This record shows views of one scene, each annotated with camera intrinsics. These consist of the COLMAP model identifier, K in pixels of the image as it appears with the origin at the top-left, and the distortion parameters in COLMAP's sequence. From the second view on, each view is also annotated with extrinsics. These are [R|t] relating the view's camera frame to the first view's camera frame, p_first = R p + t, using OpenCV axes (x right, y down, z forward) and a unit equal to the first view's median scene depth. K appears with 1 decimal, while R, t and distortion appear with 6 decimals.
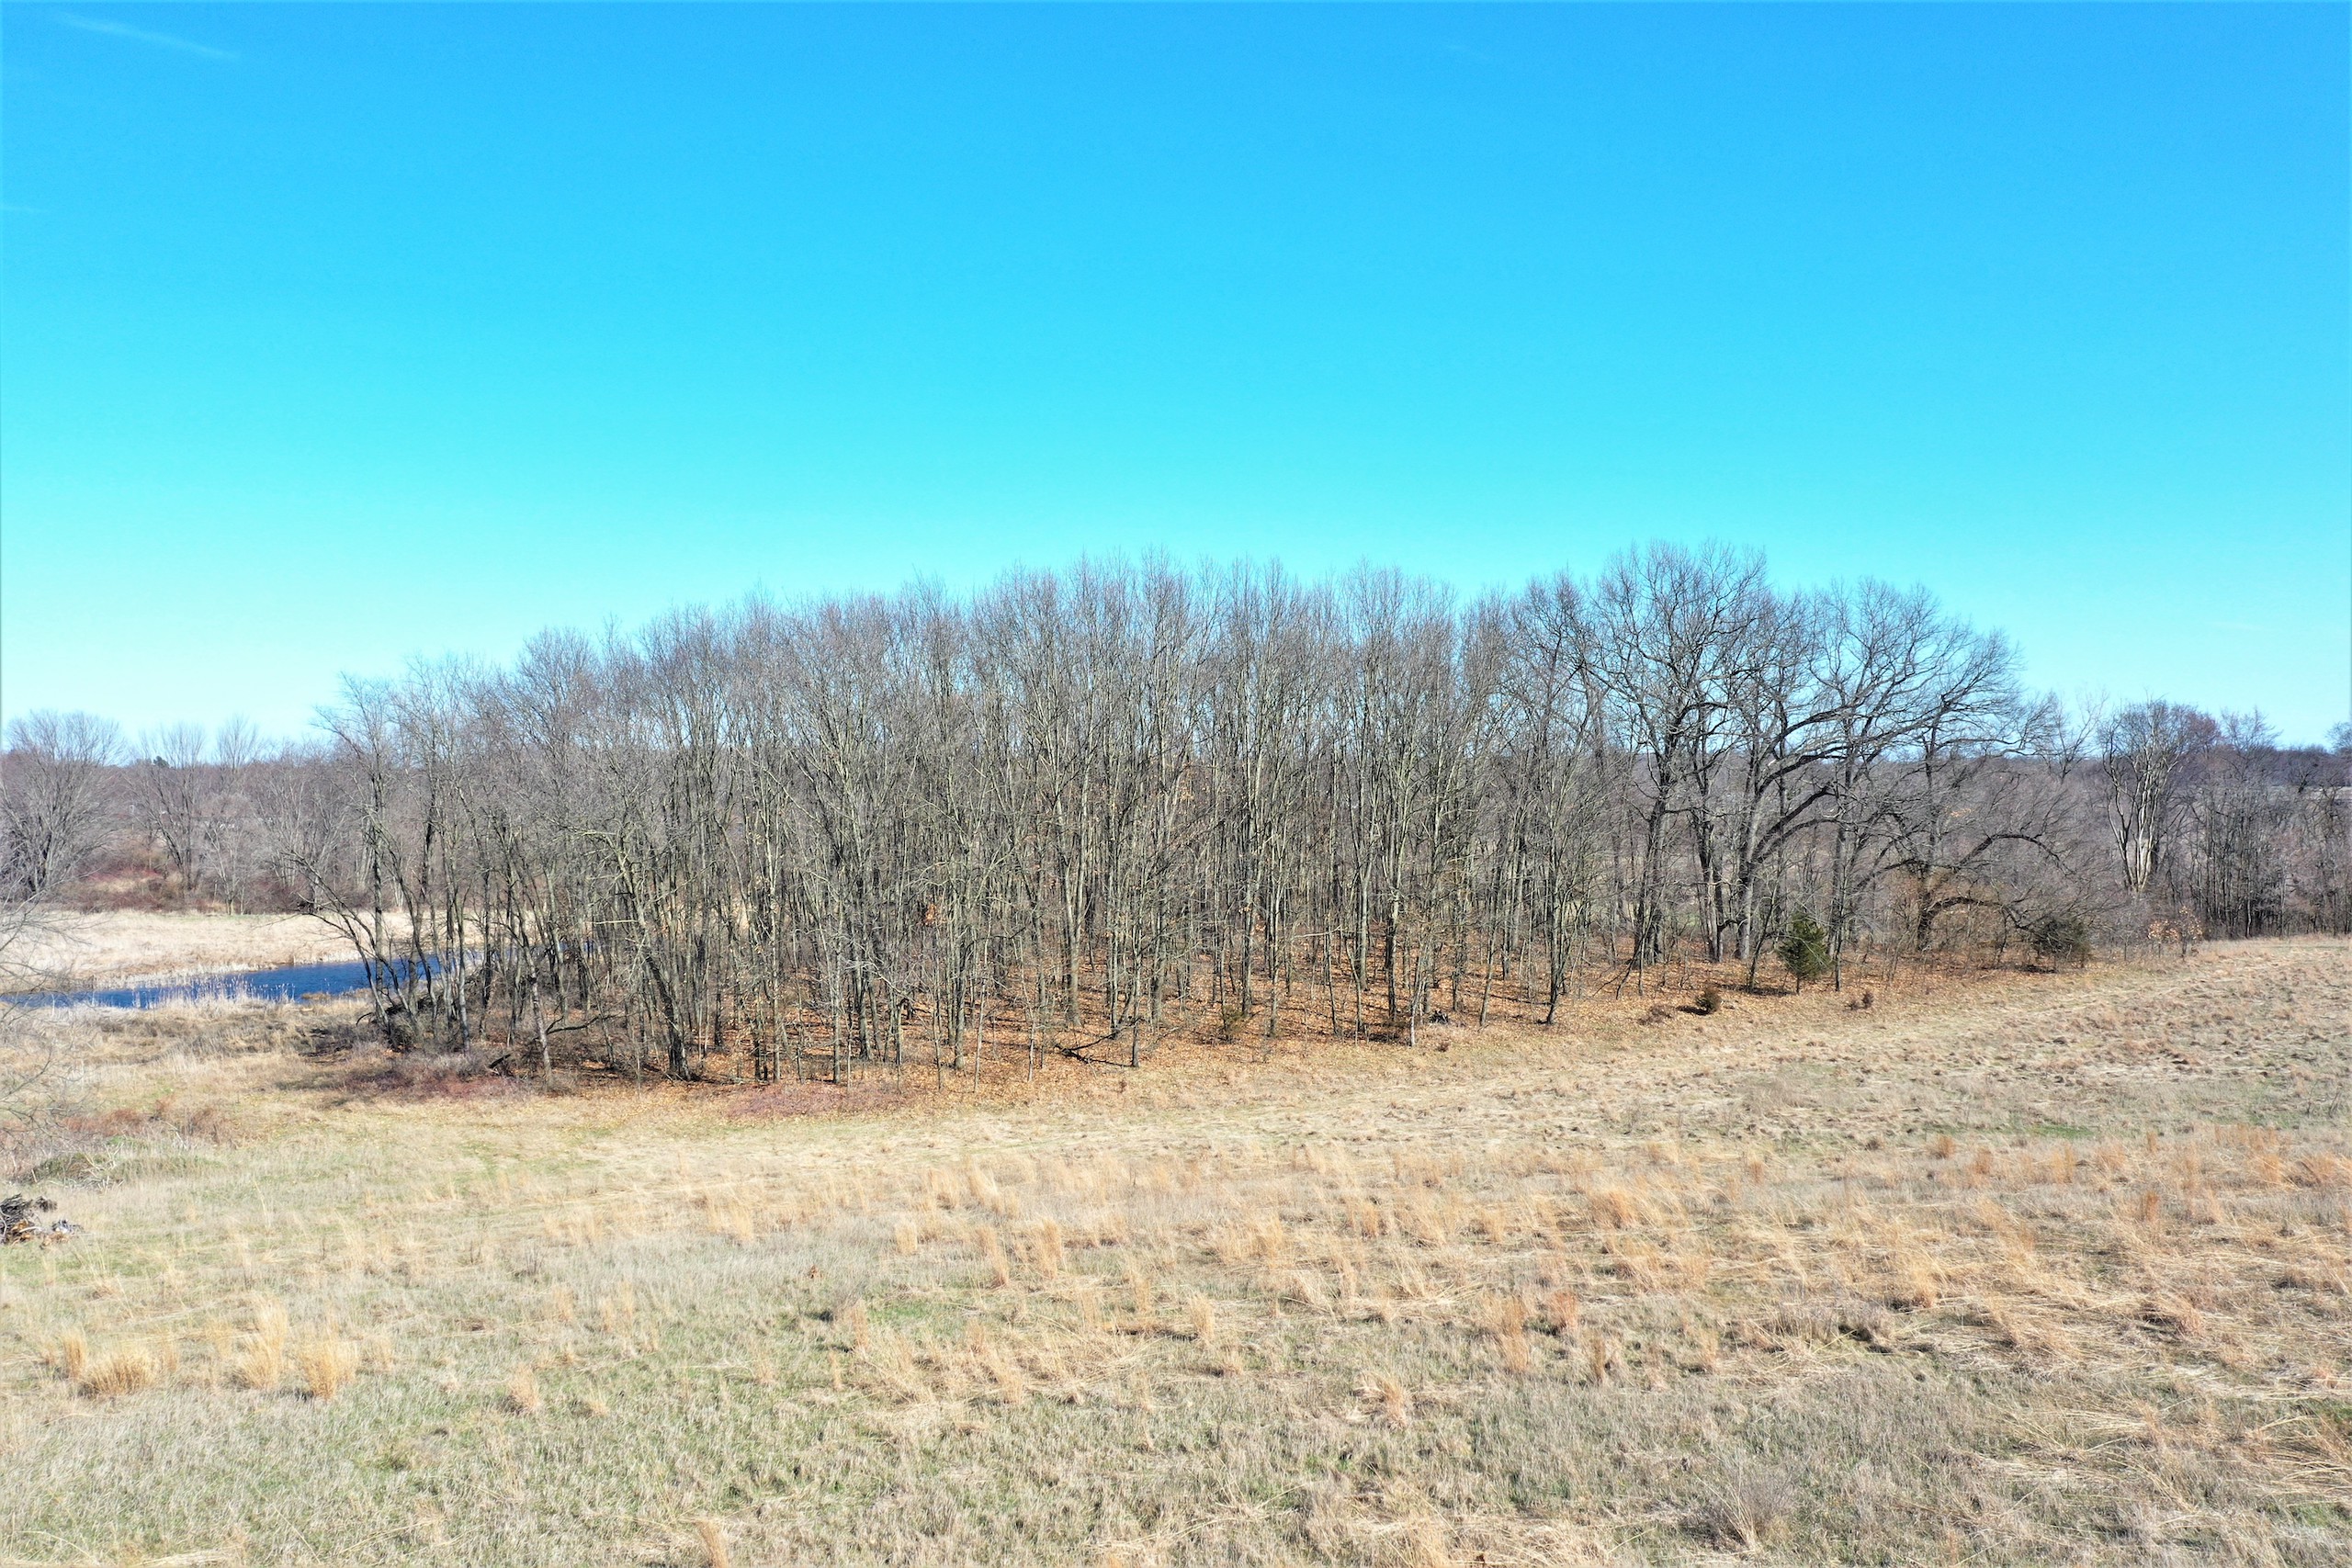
lens RADIAL K [[1864.0, 0, 1180.6], [0, 1864.0, 787.2], [0, 0, 1]] dist [0.003549, -0.000386]
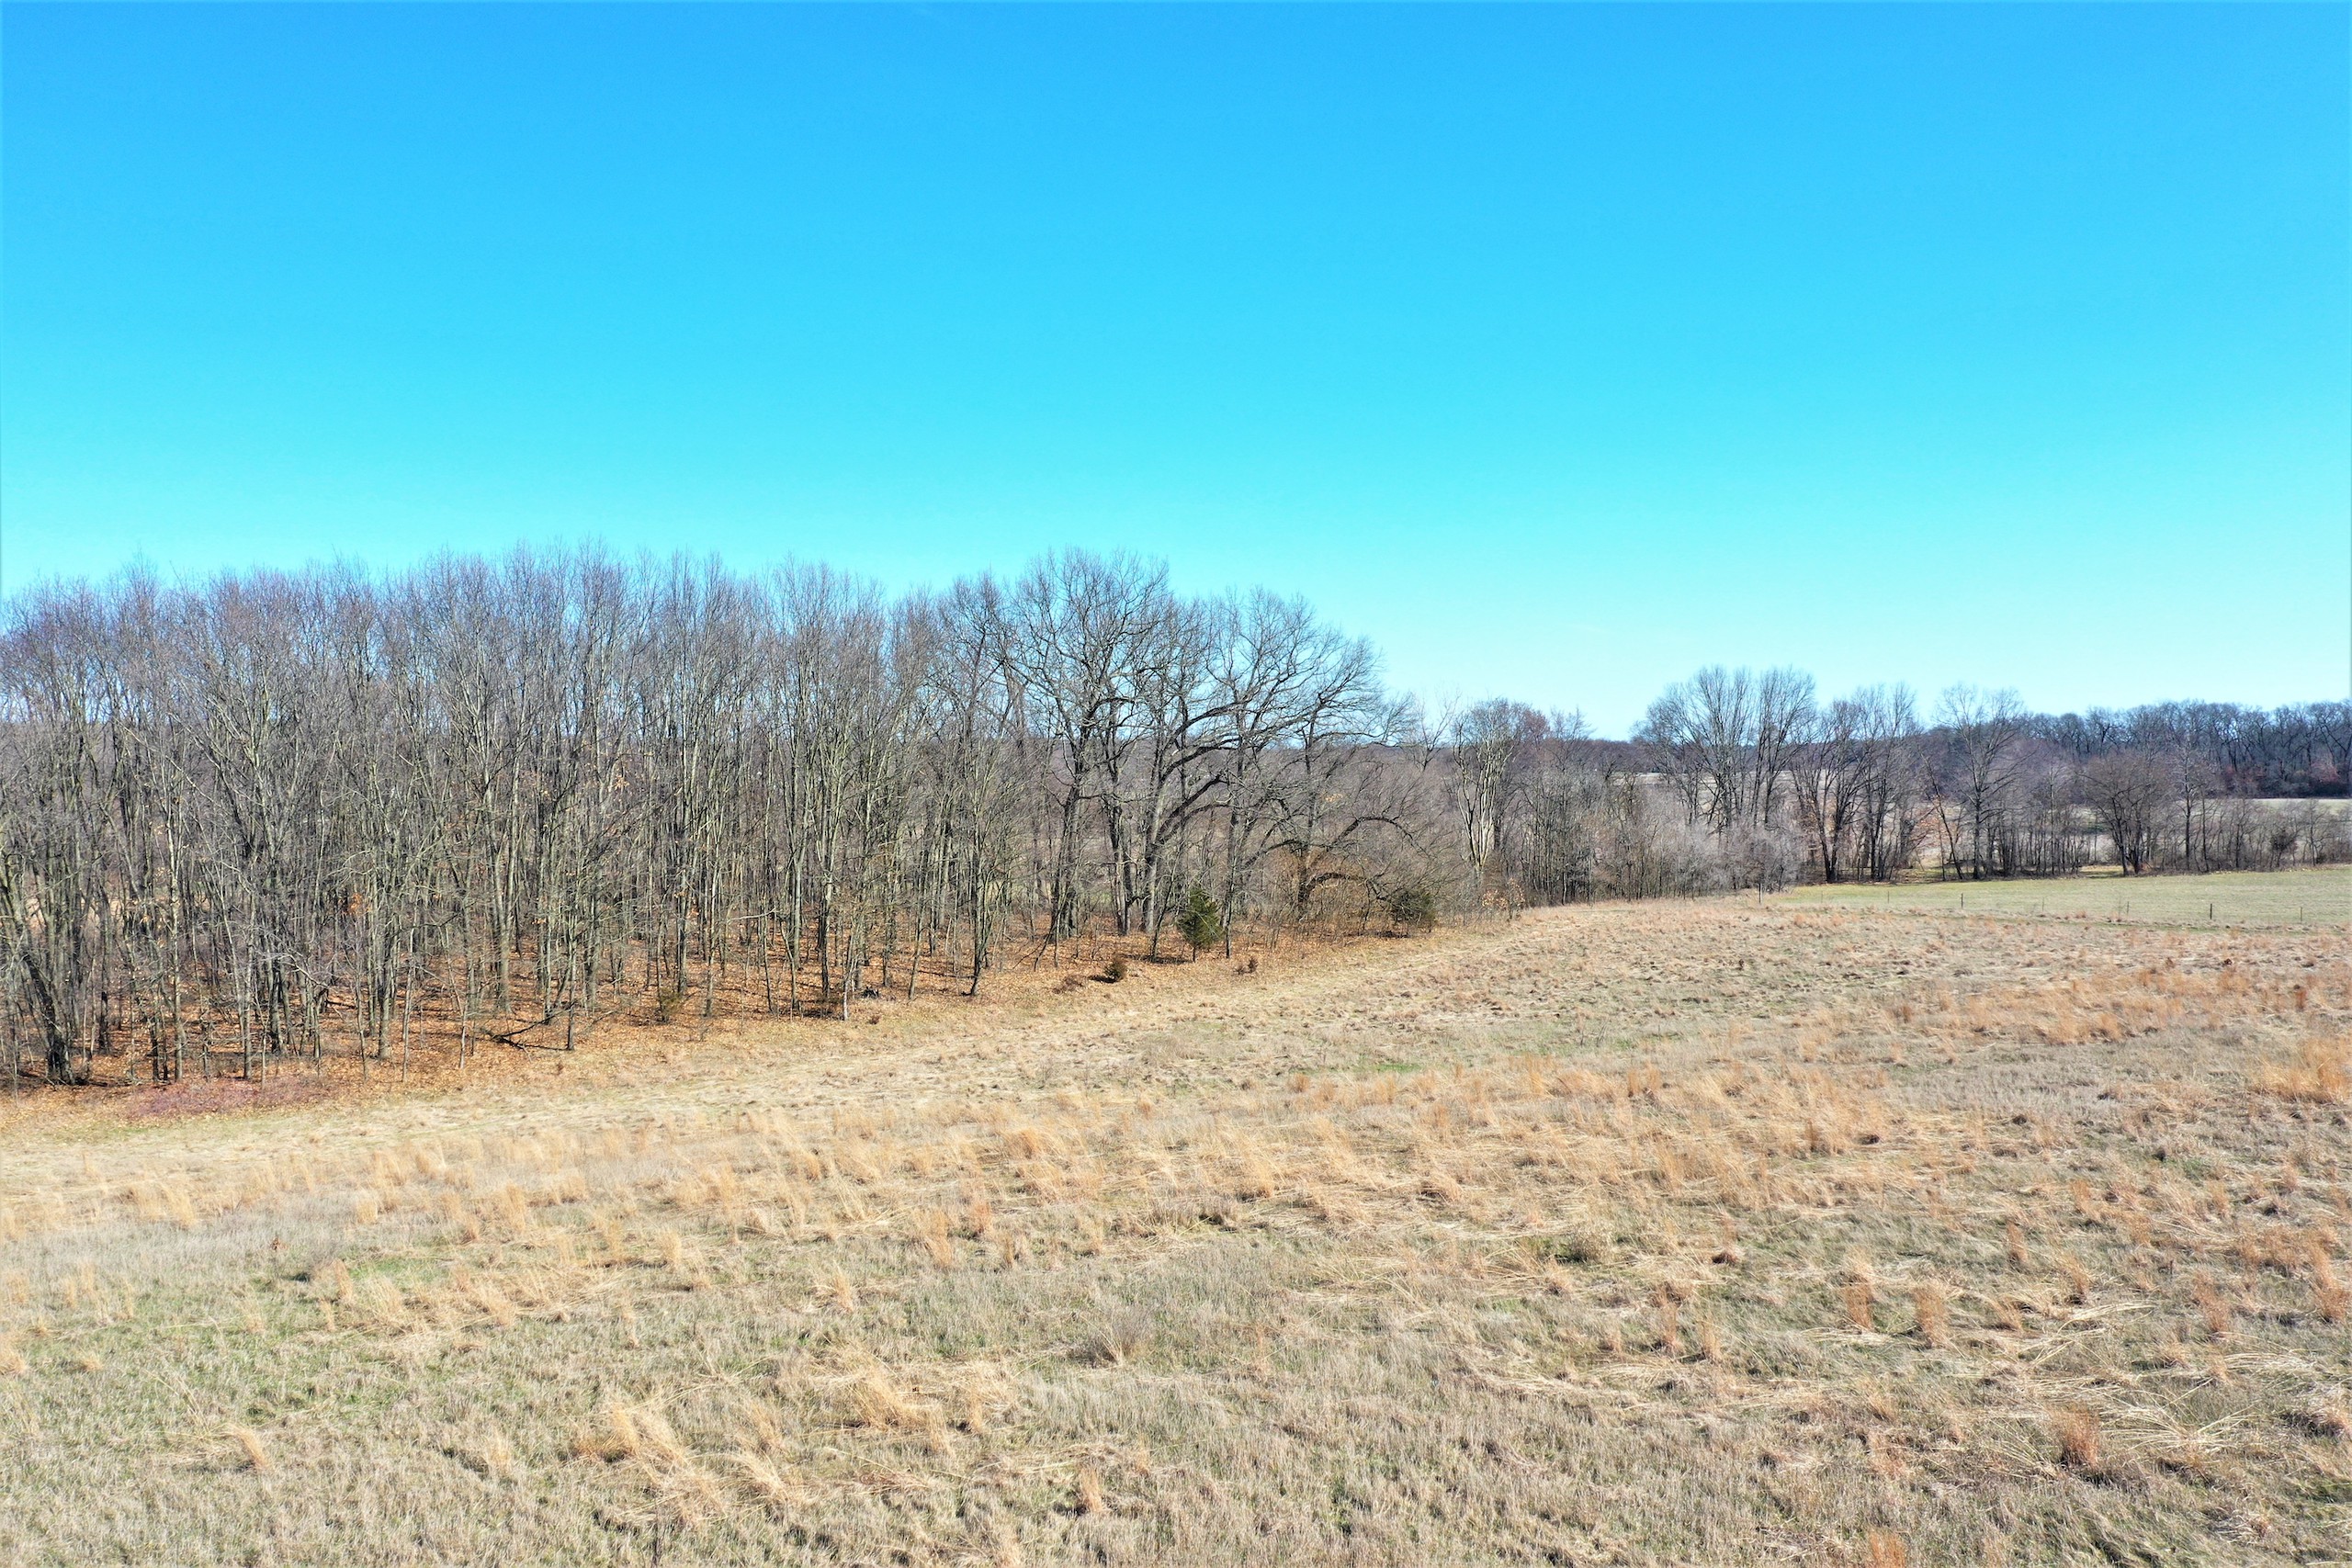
lens RADIAL K [[1864.0, 0, 1180.6], [0, 1864.0, 787.2], [0, 0, 1]] dist [0.003549, -0.000386]
pose [[0.953753, 0.000288, 0.300590, -0.013200], [-0.002982, 0.999959, 0.008503, -0.003208], [-0.300575, -0.009006, 0.953716, -0.070734]]
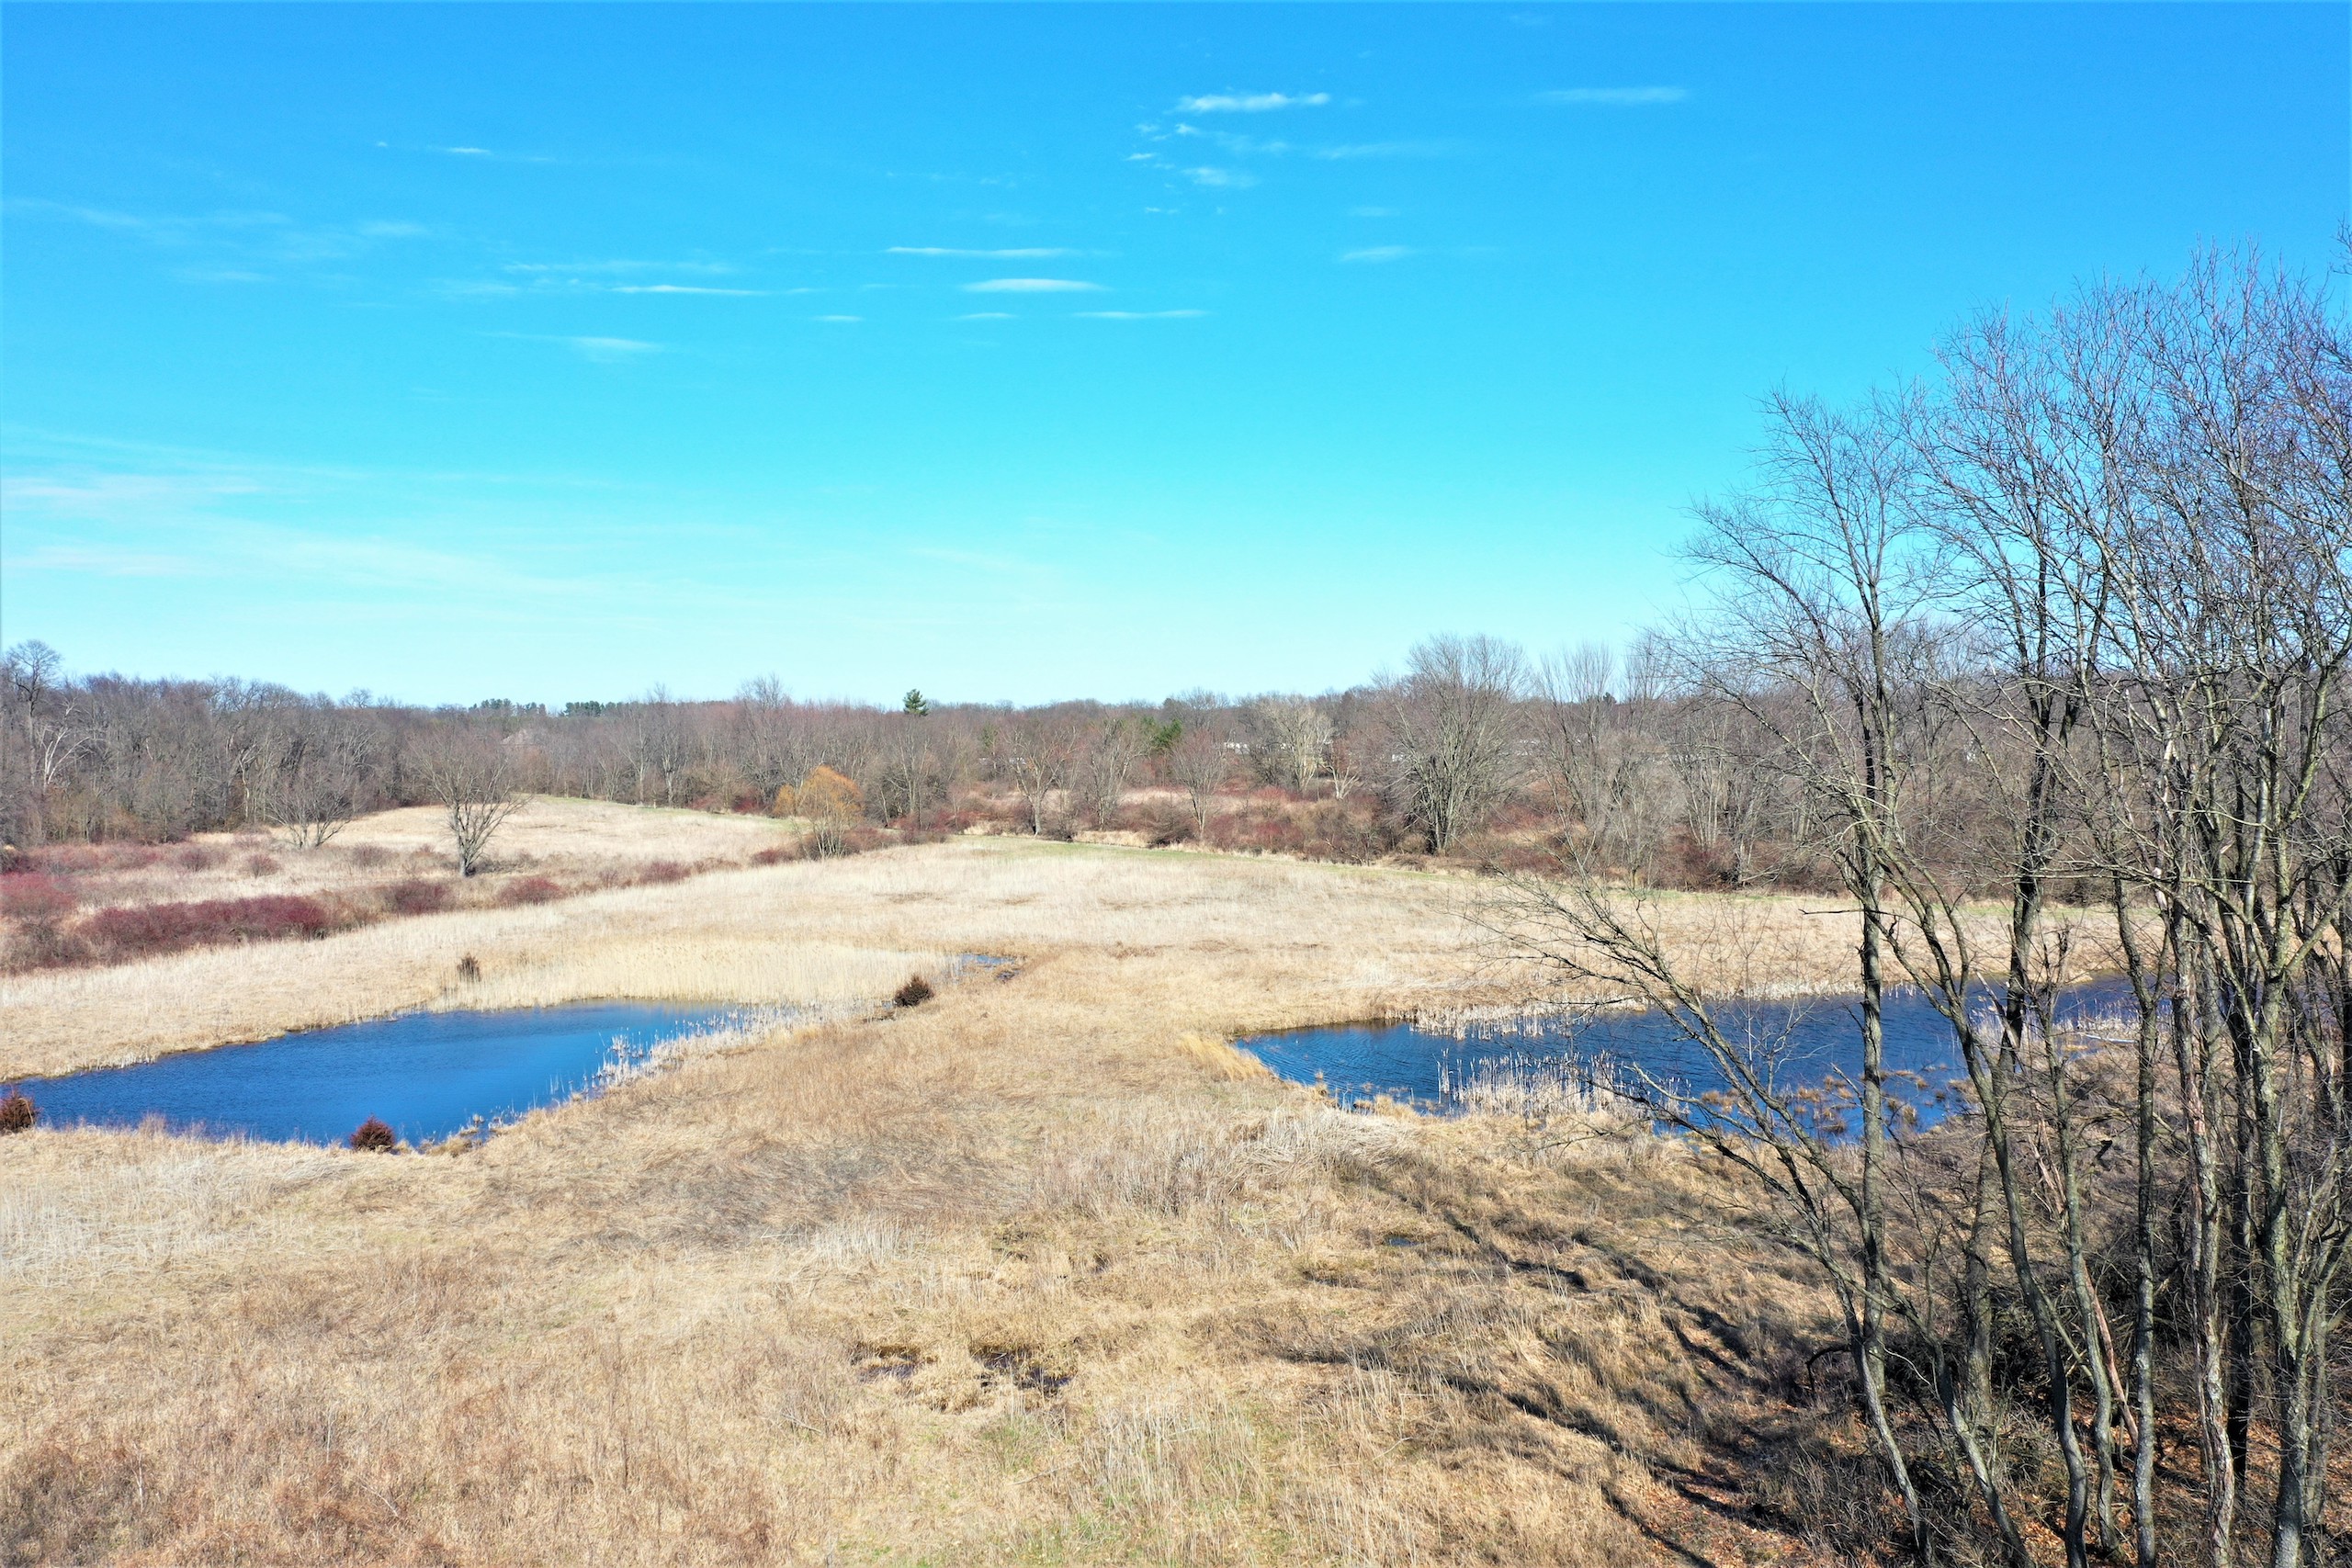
lens RADIAL K [[1864.0, 0, 1180.6], [0, 1864.0, 787.2], [0, 0, 1]] dist [0.003549, -0.000386]
pose [[0.744298, 0.018900, -0.667581, -0.364976], [0.004988, 0.999414, 0.033856, 0.000782], [0.667829, -0.028529, 0.743767, 0.813578]]
